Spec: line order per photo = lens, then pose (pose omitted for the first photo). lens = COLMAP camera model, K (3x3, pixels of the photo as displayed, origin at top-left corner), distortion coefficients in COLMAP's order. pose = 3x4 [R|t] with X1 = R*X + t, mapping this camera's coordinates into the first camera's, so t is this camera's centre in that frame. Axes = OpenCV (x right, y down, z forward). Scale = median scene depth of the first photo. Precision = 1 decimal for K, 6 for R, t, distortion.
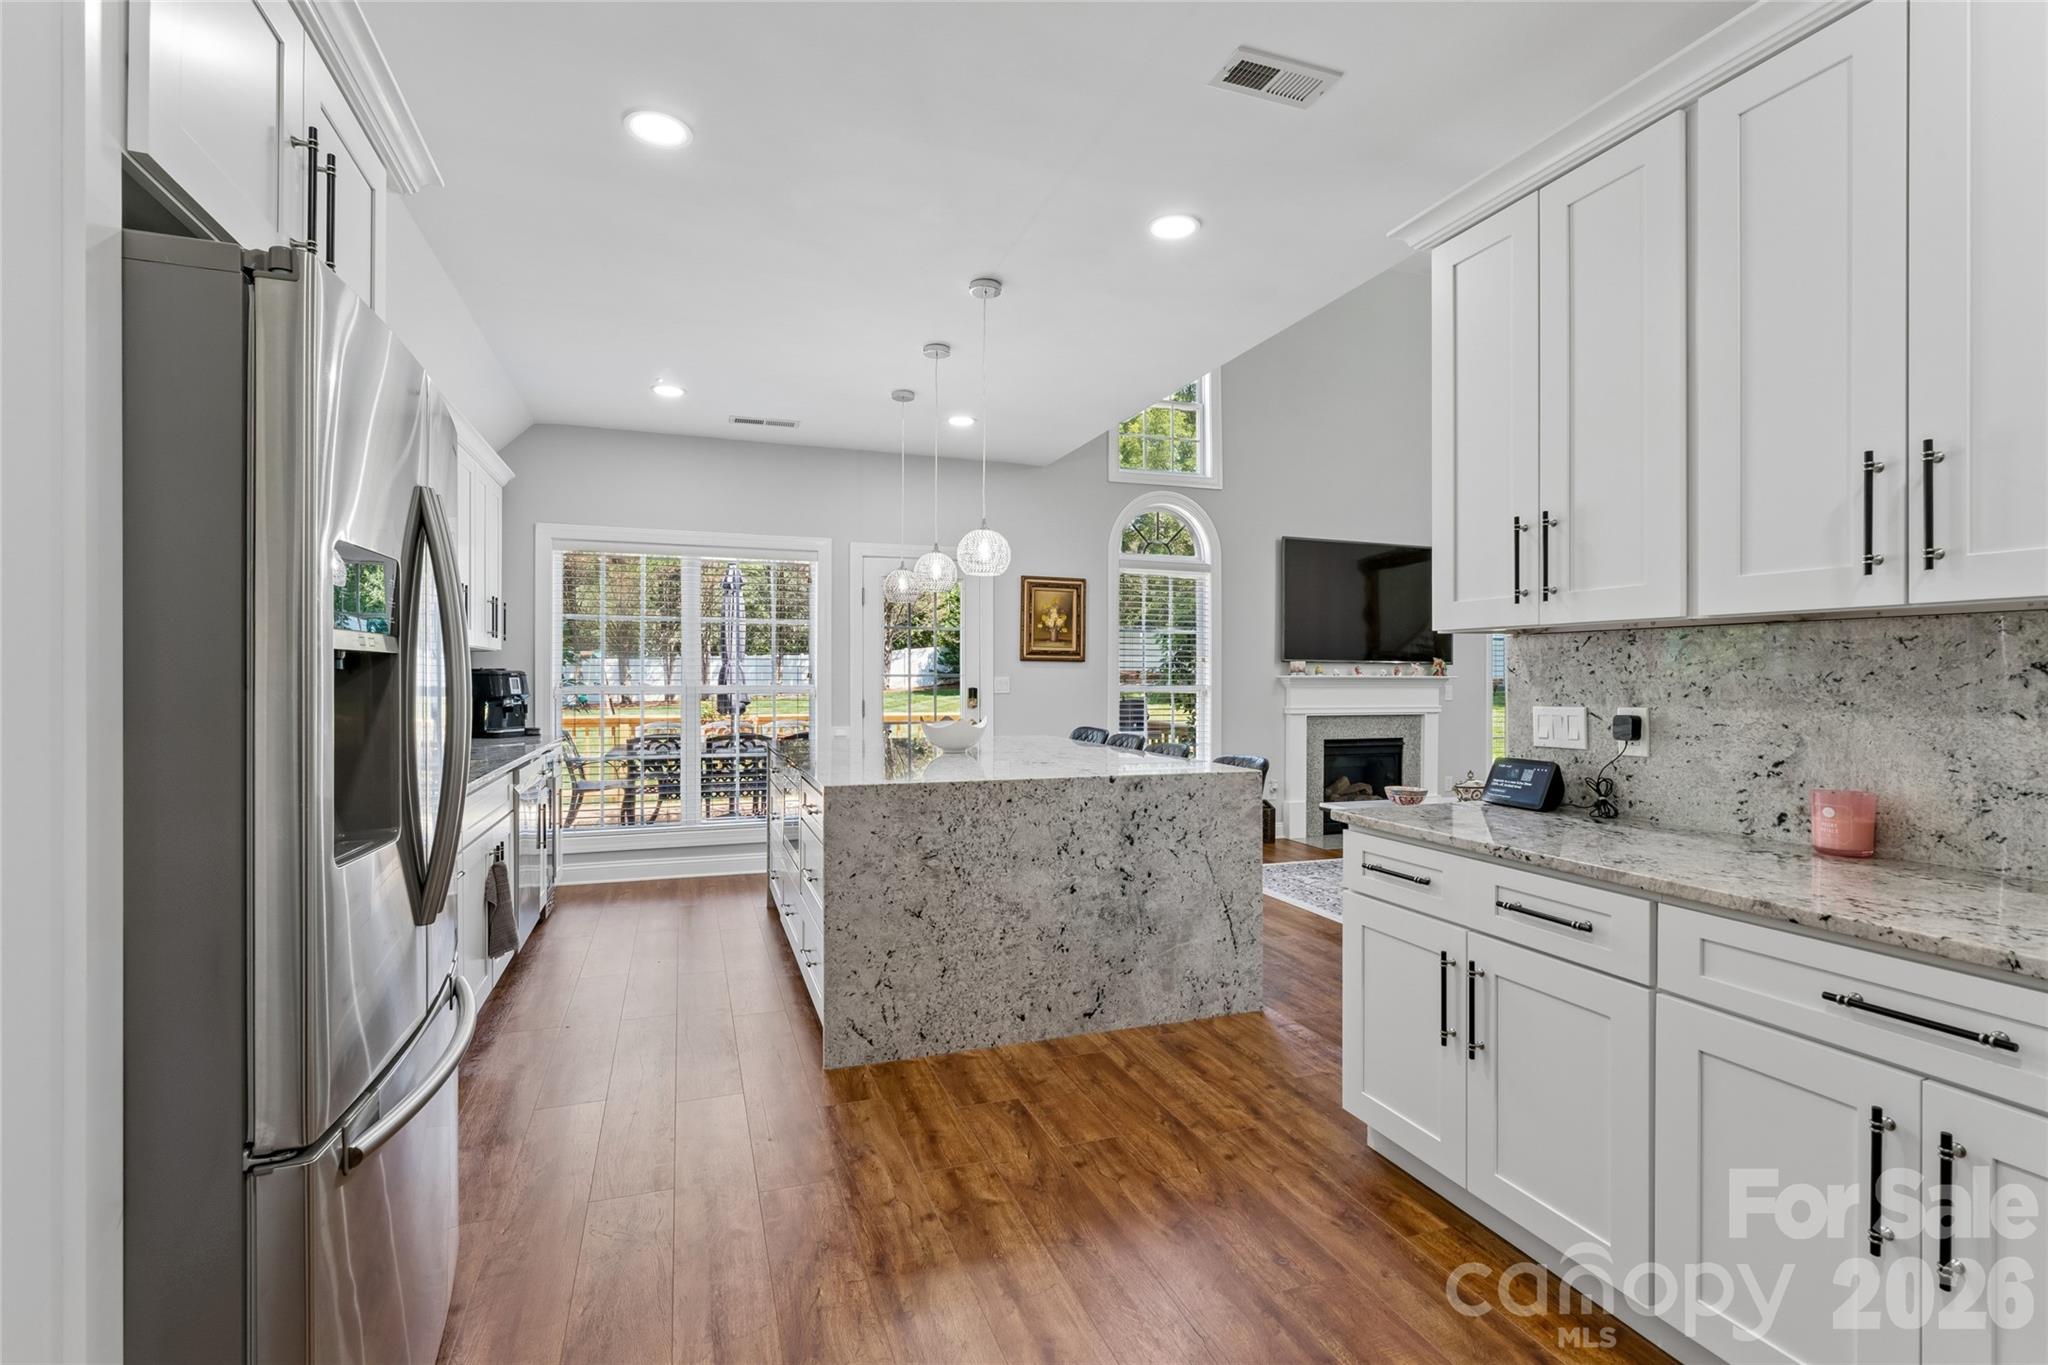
lens RADIAL K [[917.8, 0, 1017.6], [0, 917.8, 678.7], [0, 0, 1]] dist [-0.004680, 0.001342]
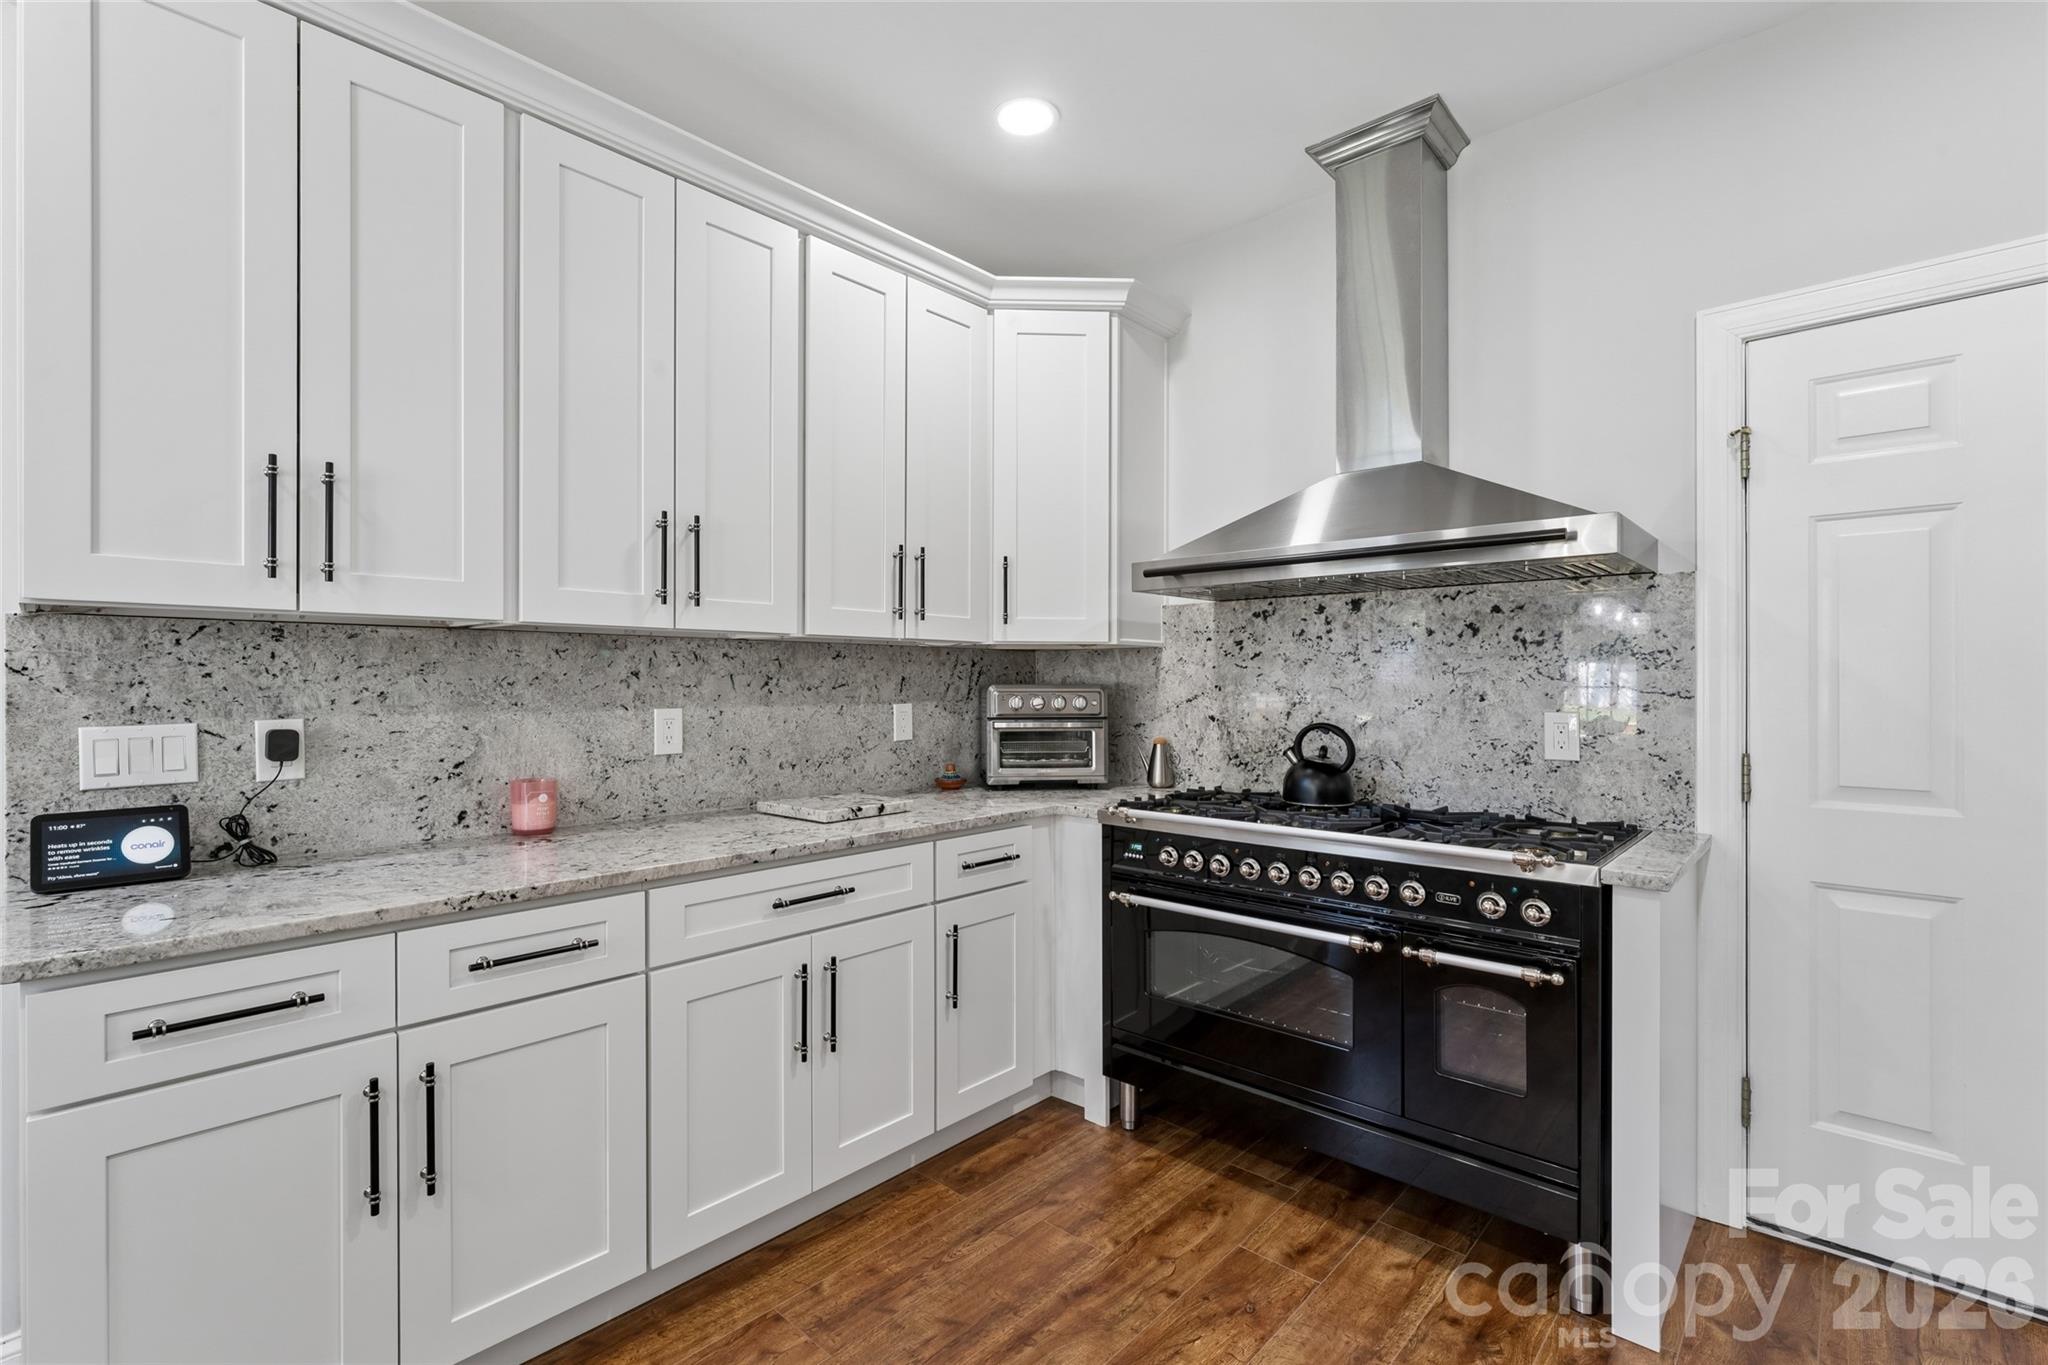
lens RADIAL K [[923.9, 0, 945.2], [0, 923.9, 679.7], [0, 0, 1]] dist [-0.006491, -0.000640]
pose [[-0.432946, 0.003208, 0.901414, -0.355057], [0.003848, 0.999991, -0.001711, 0.000266], [-0.901412, 0.002728, -0.432955, 0.953363]]
